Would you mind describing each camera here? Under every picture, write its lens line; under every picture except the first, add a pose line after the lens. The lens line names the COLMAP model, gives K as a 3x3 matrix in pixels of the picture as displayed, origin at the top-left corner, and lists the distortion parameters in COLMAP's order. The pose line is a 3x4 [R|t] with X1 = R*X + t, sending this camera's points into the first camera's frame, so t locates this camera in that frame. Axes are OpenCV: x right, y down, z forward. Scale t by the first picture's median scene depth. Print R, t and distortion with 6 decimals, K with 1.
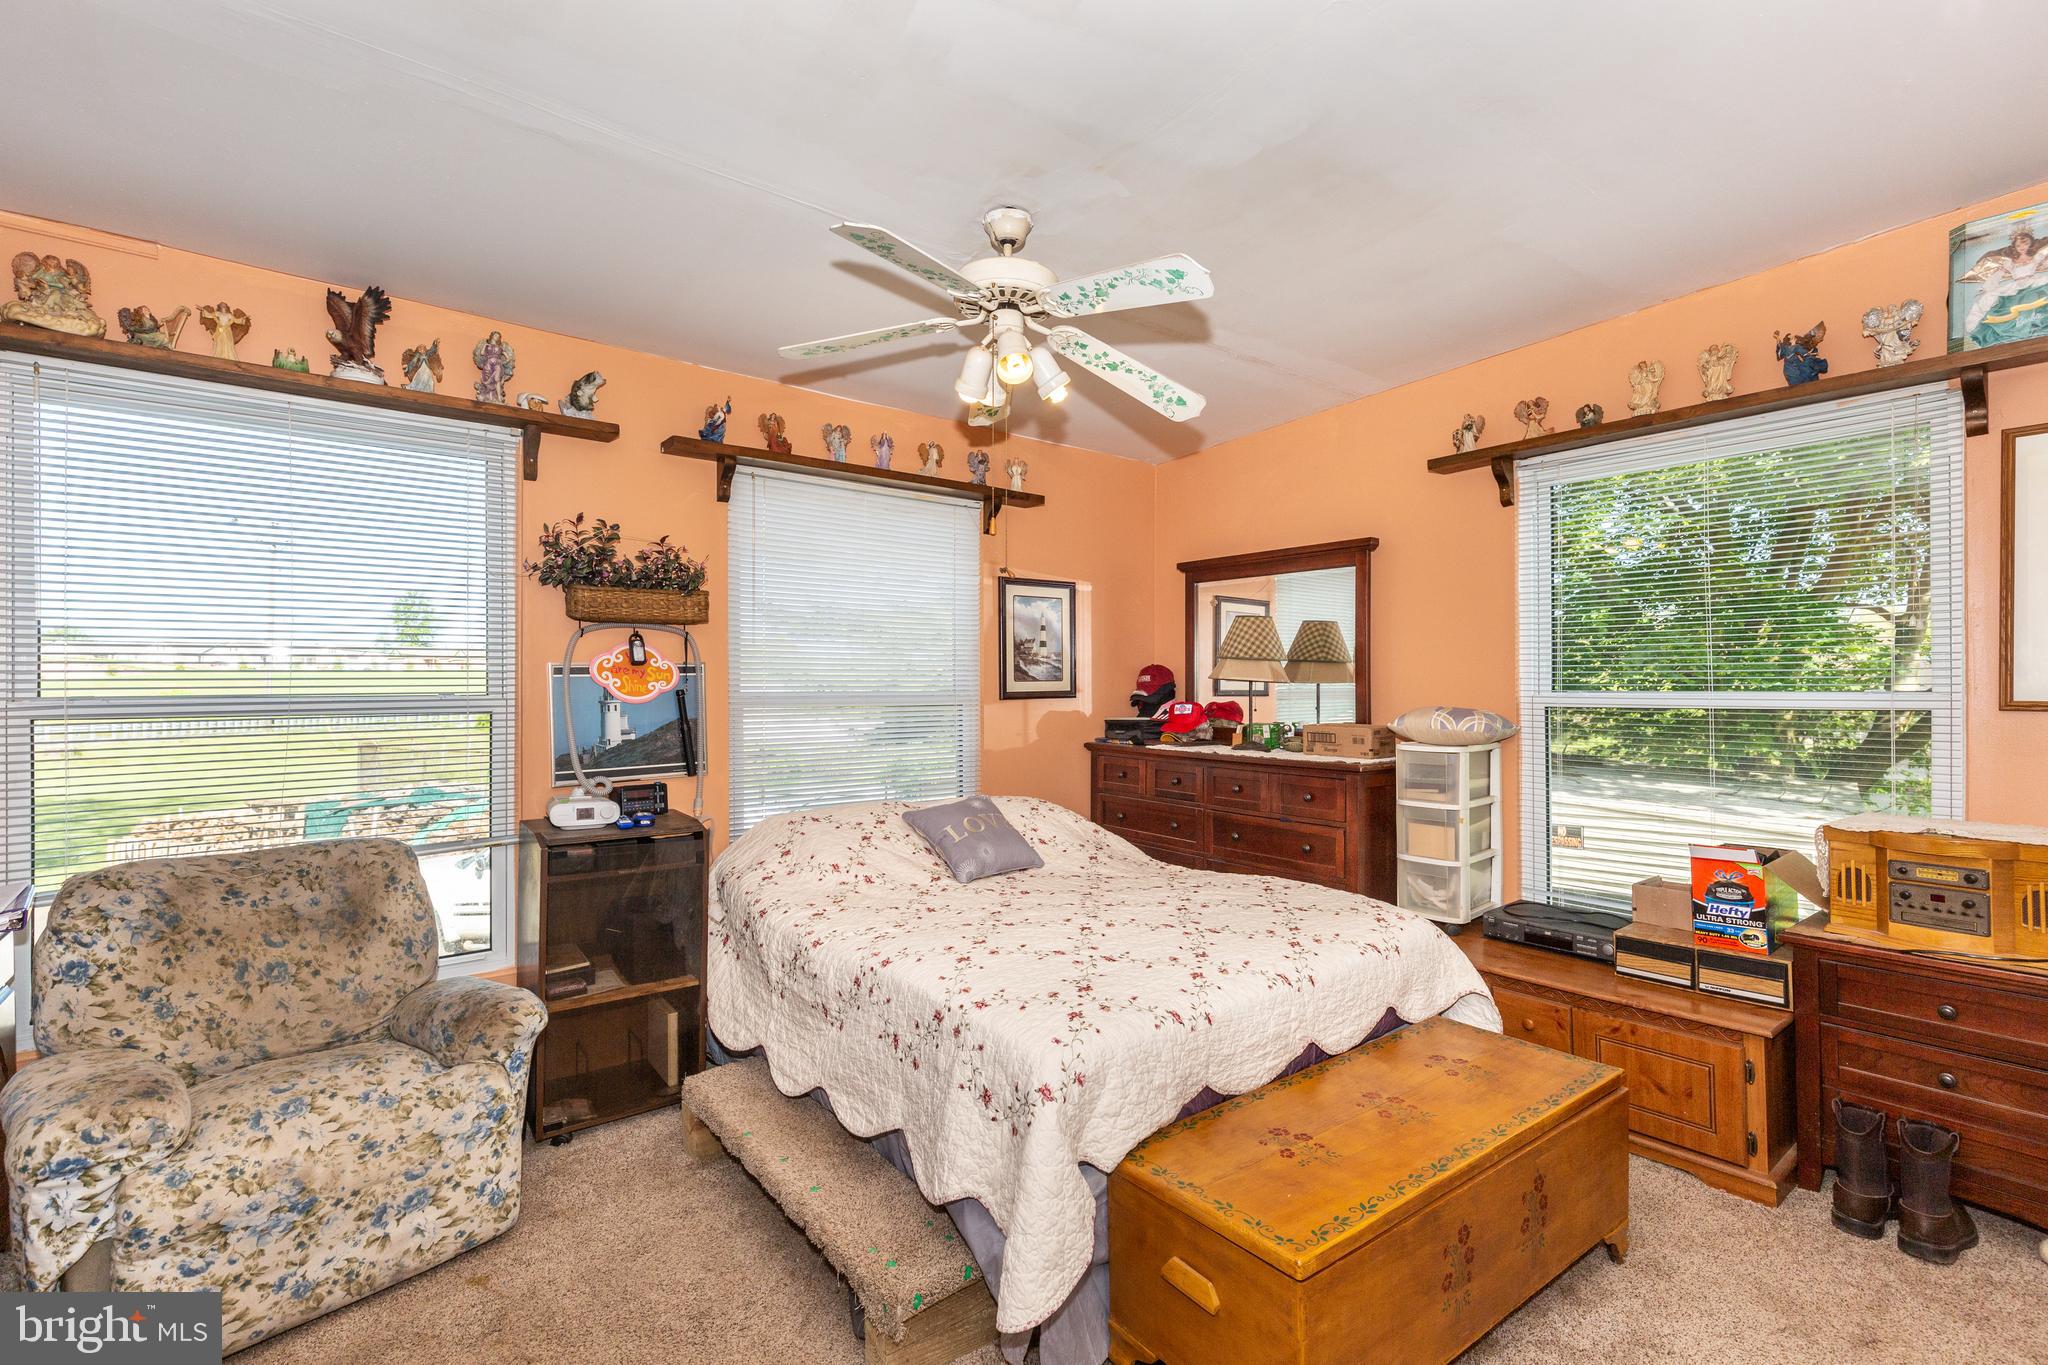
lens RADIAL K [[921.4, 0, 1034.3], [0, 921.4, 689.3], [0, 0, 1]] dist [0.001543, -0.000534]
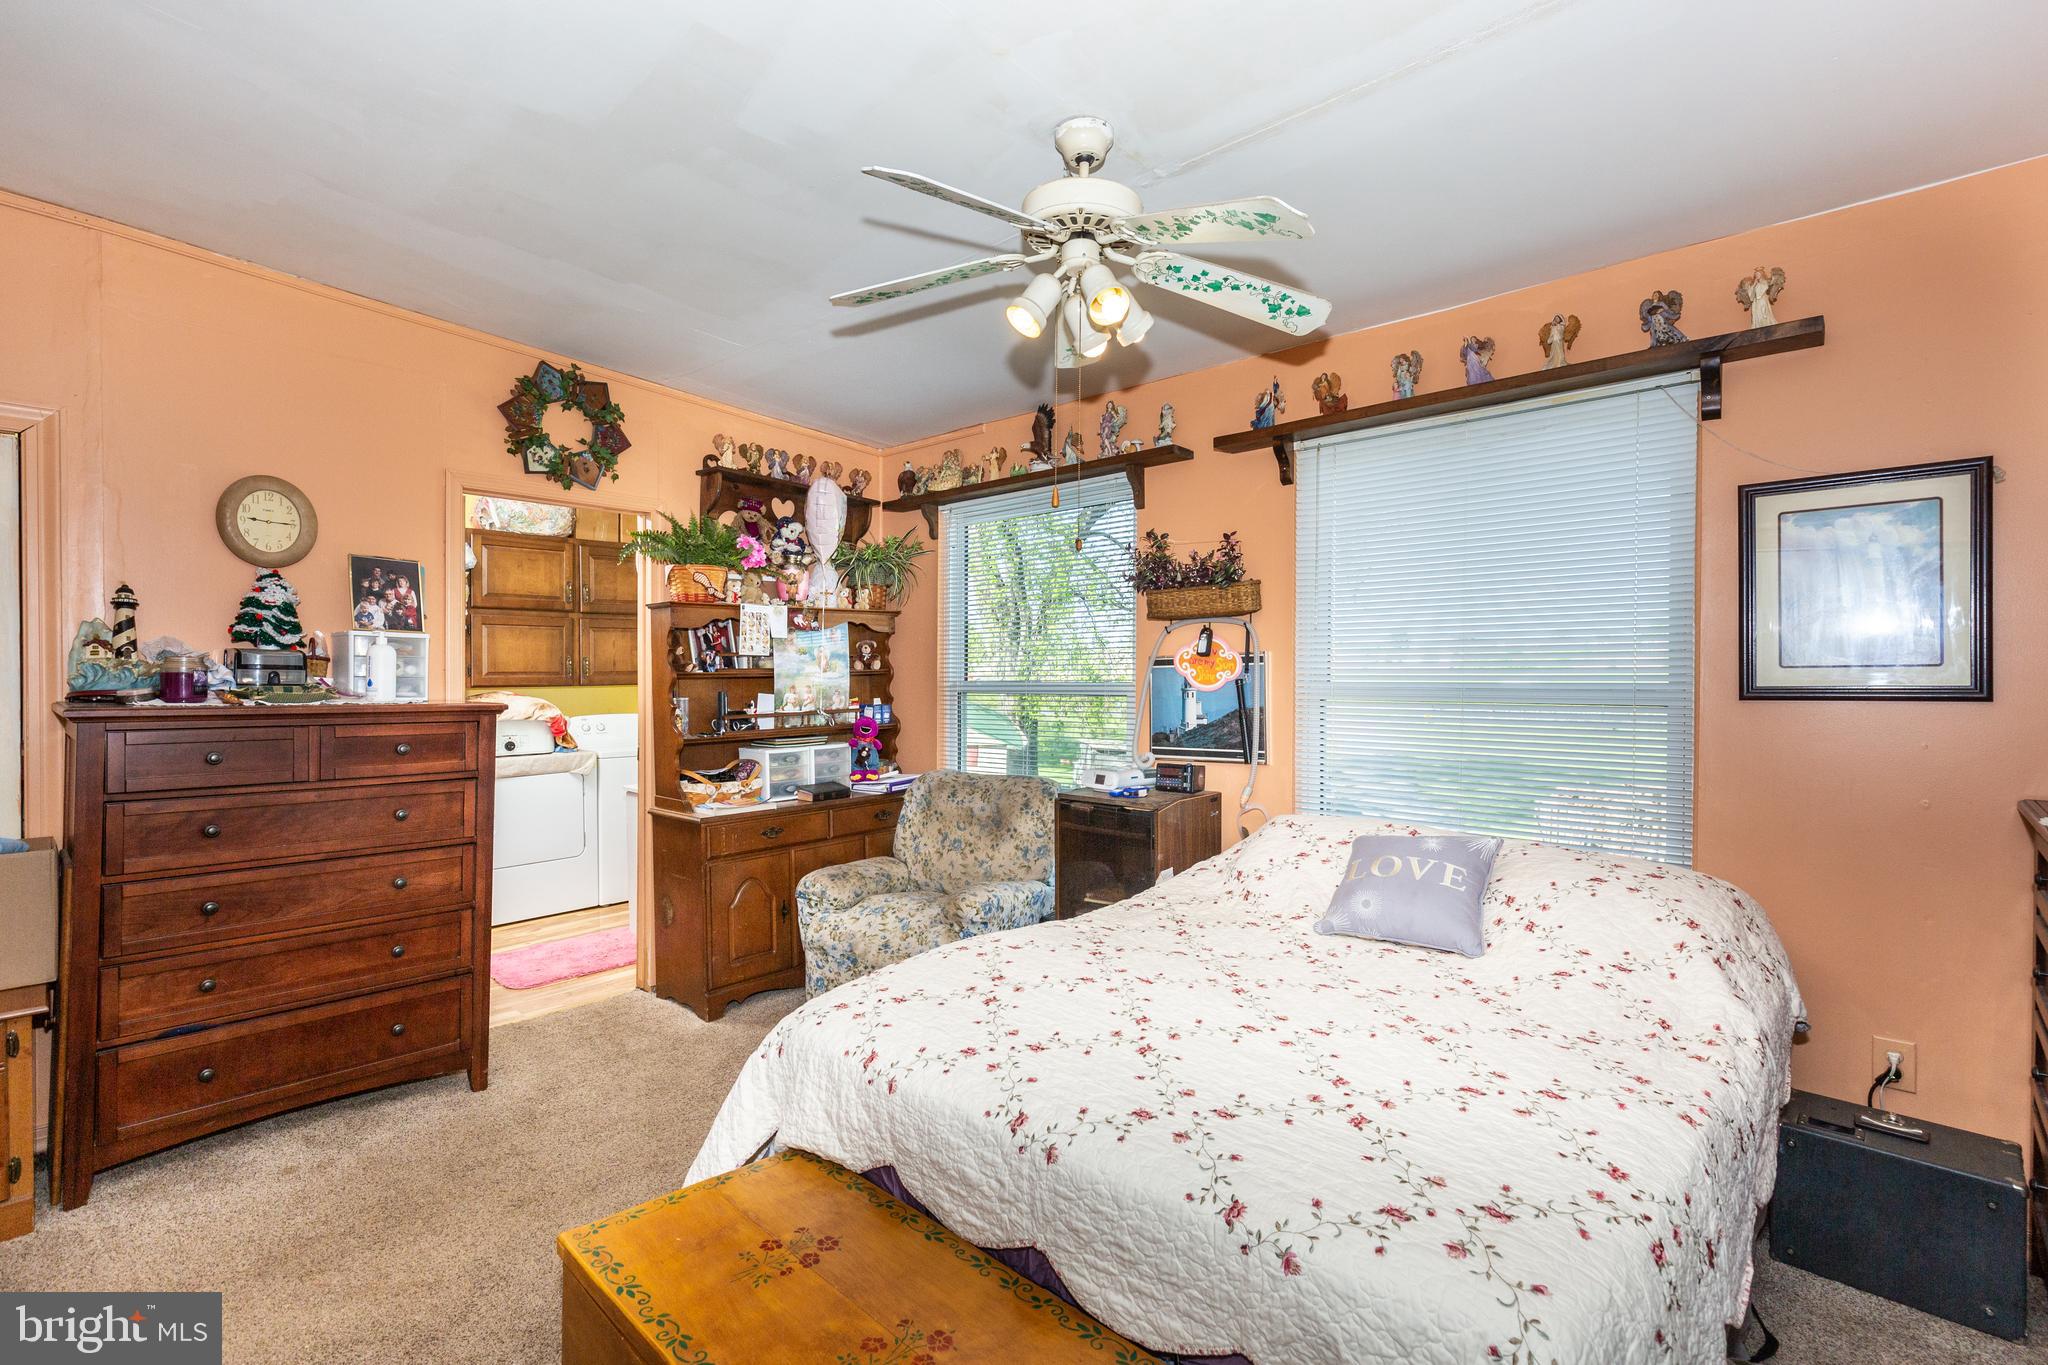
lens RADIAL K [[963.2, 0, 1024.0], [0, 963.2, 682.5], [0, 0, 1]] dist [0.011510, 0.000170]
pose [[0.130097, 0.019162, -0.991316, 0.681472], [0.002830, 0.999802, 0.019697, -0.018736], [0.991497, -0.005368, 0.130017, 0.644386]]
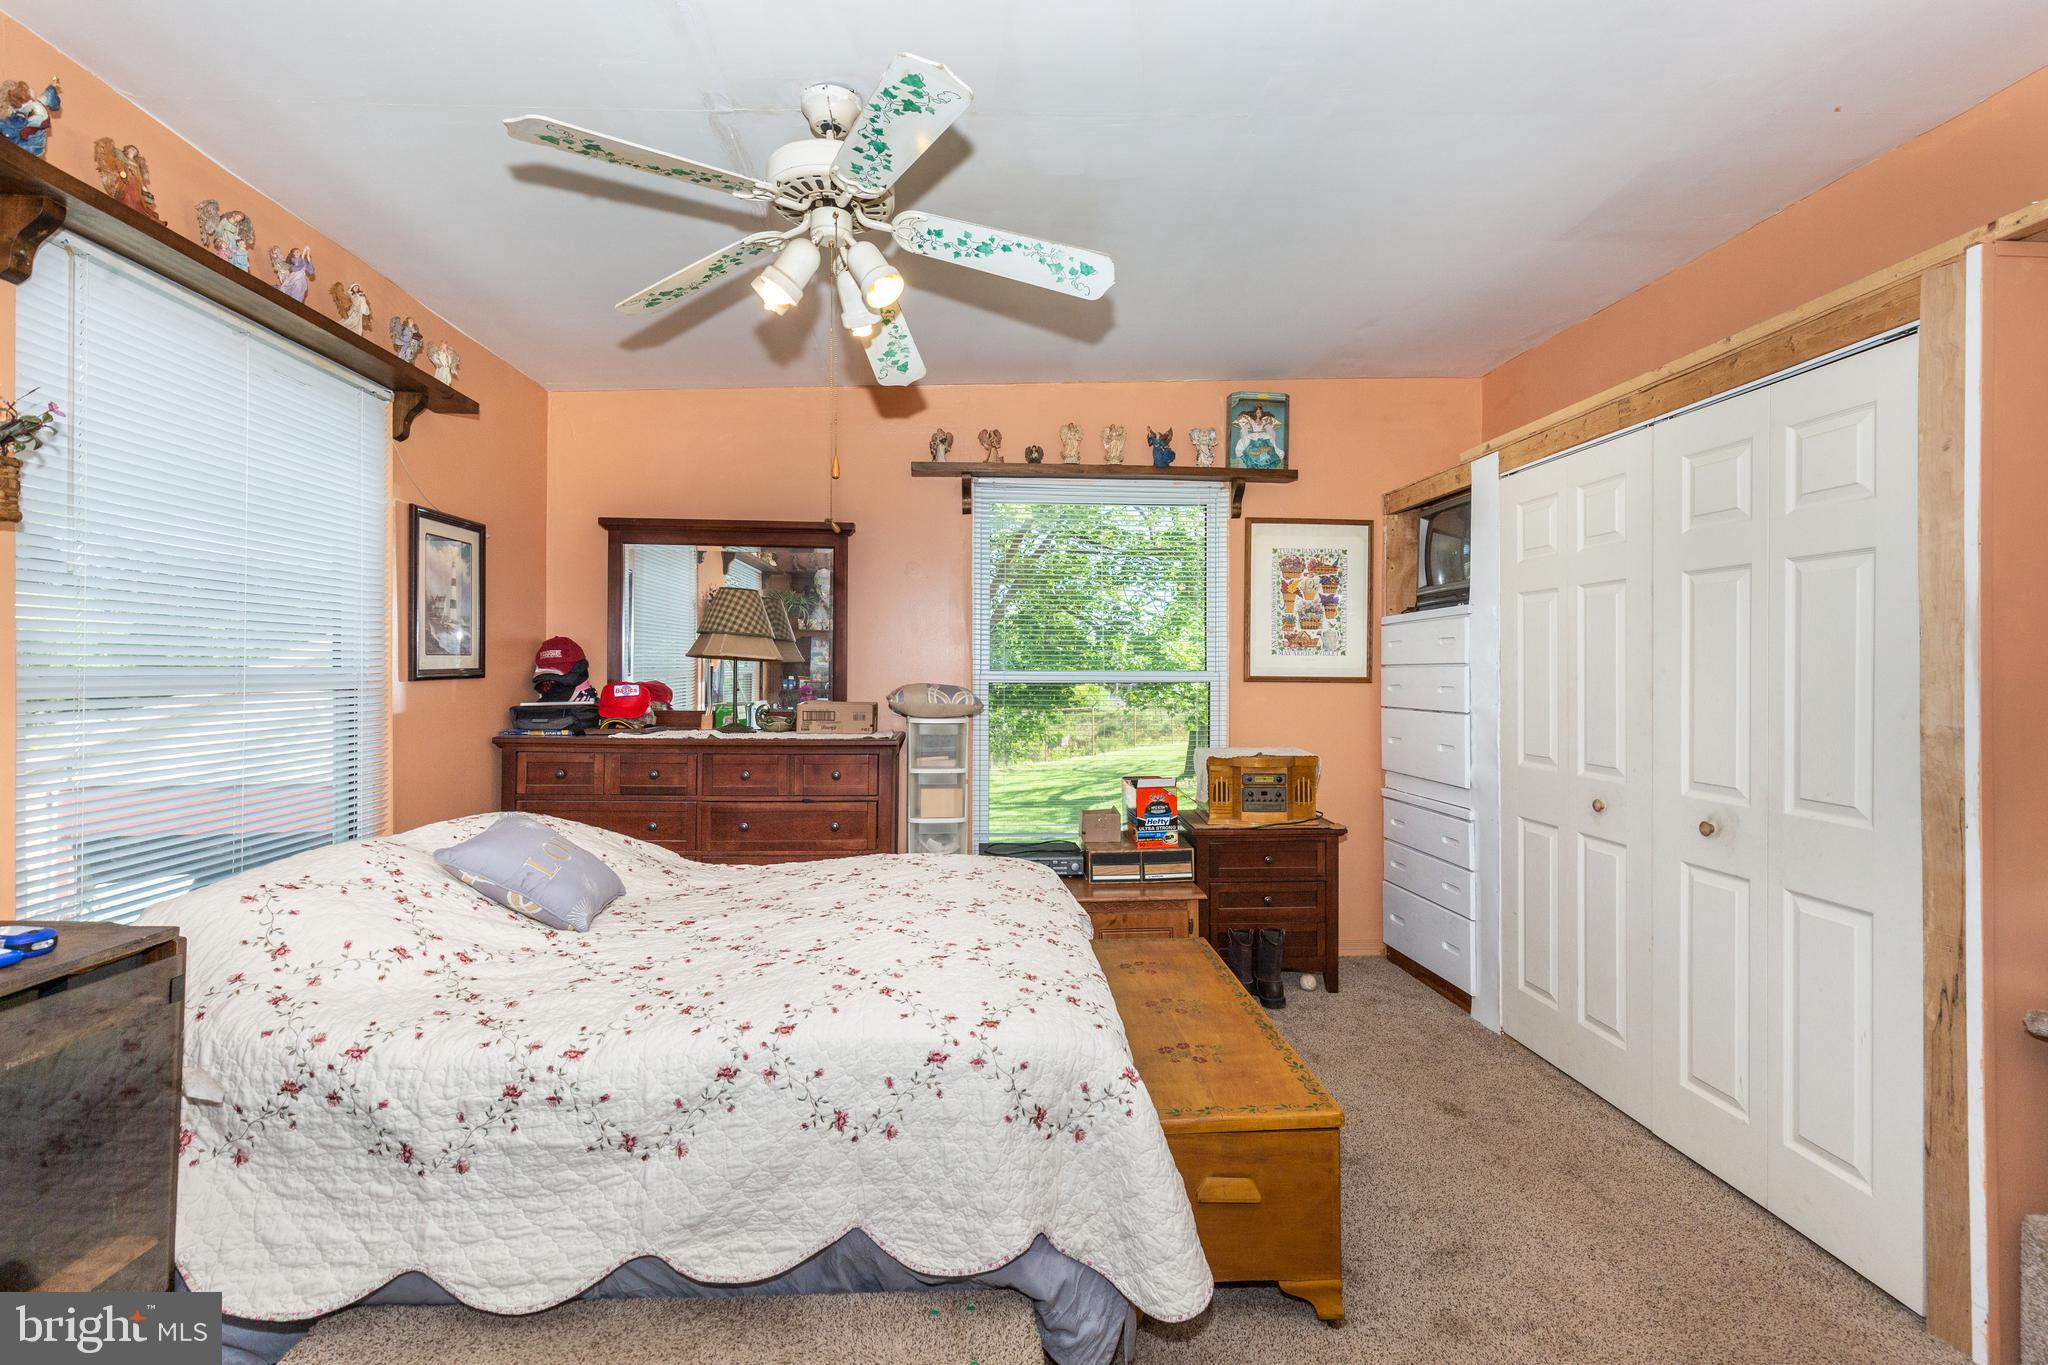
lens RADIAL K [[925.9, 0, 1021.0], [0, 925.9, 667.5], [0, 0, 1]] dist [0.003448, -0.000220]
pose [[0.567411, 0.005640, 0.823415, -0.480273], [-0.002624, 0.999984, -0.005041, 0.005149], [-0.823430, 0.000699, 0.567417, 0.297451]]
